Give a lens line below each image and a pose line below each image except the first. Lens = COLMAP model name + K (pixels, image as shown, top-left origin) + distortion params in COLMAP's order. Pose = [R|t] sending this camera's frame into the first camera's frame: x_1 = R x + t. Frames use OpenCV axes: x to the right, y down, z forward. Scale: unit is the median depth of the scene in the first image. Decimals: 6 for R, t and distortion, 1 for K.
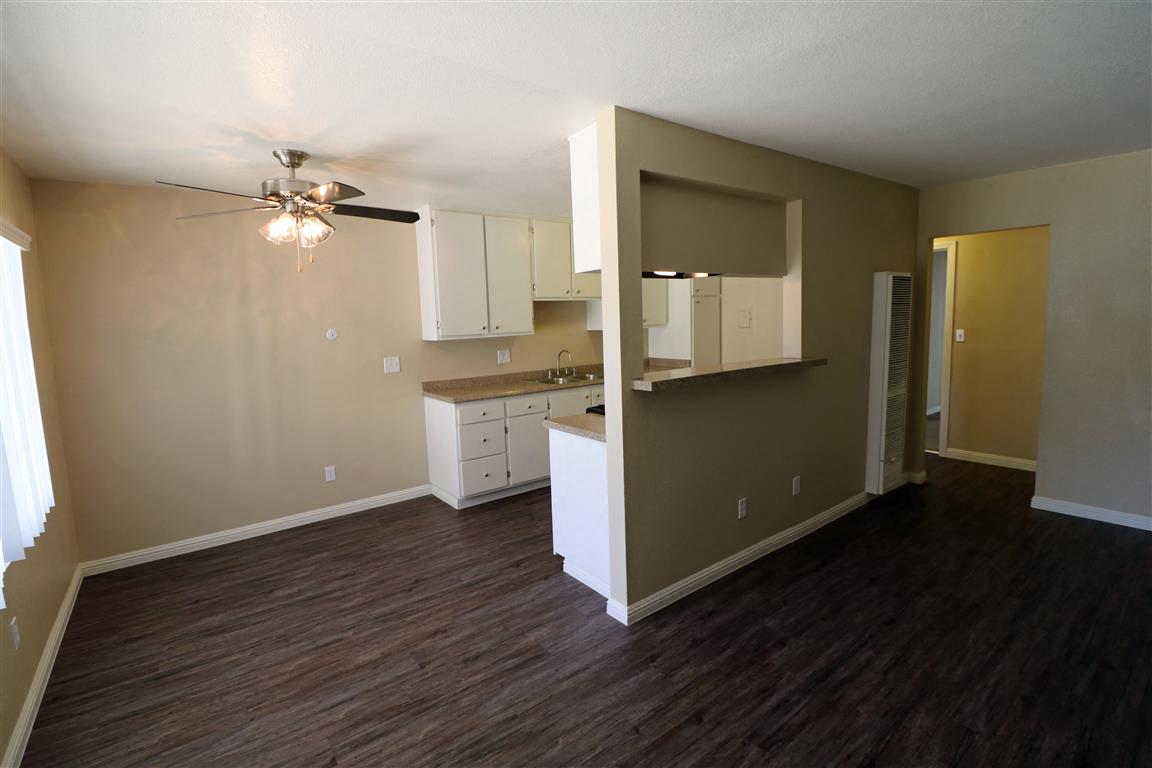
lens RADIAL K [[536.0, 0, 580.6], [0, 536.0, 375.8], [0, 0, 1]] dist [0.000931, -0.015134]
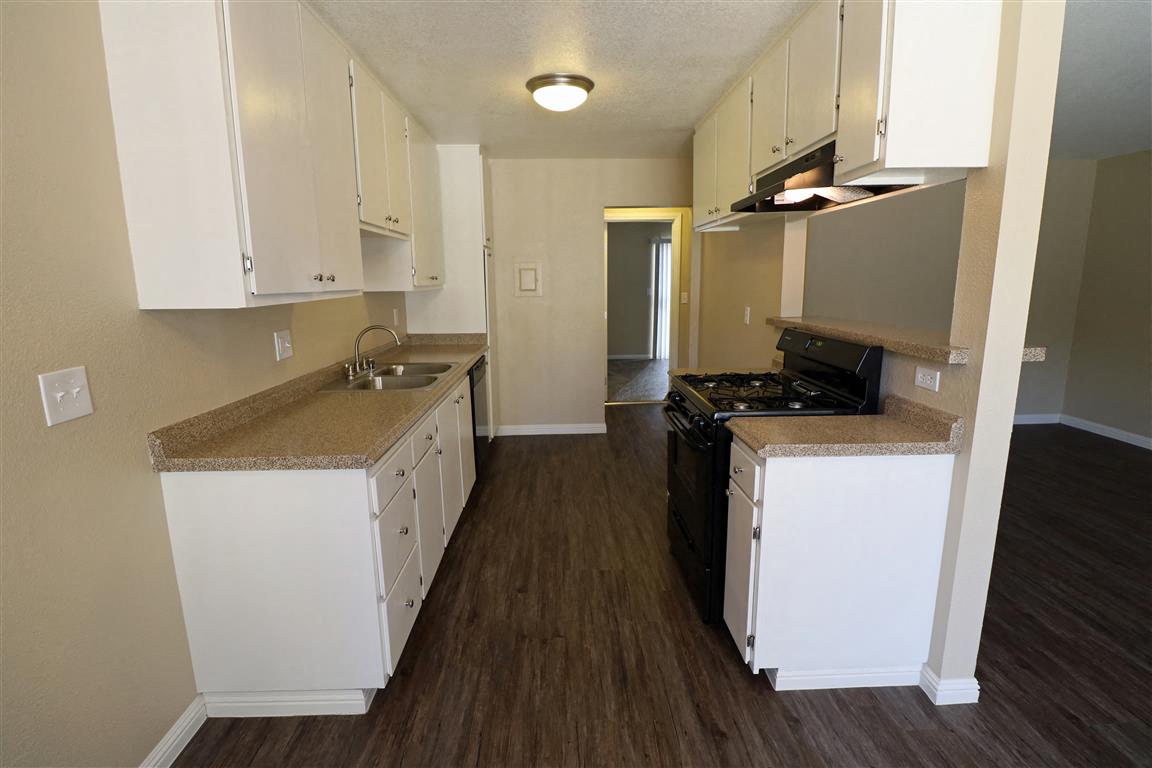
lens RADIAL K [[530.4, 0, 576.0], [0, 530.4, 384.0], [0, 0, 1]] dist [-0.021681, -0.000038]
pose [[0.582852, -0.130522, 0.802027, -0.420077], [0.083584, 0.991410, 0.100599, -0.031456], [-0.808268, 0.008403, 0.588755, 0.613125]]
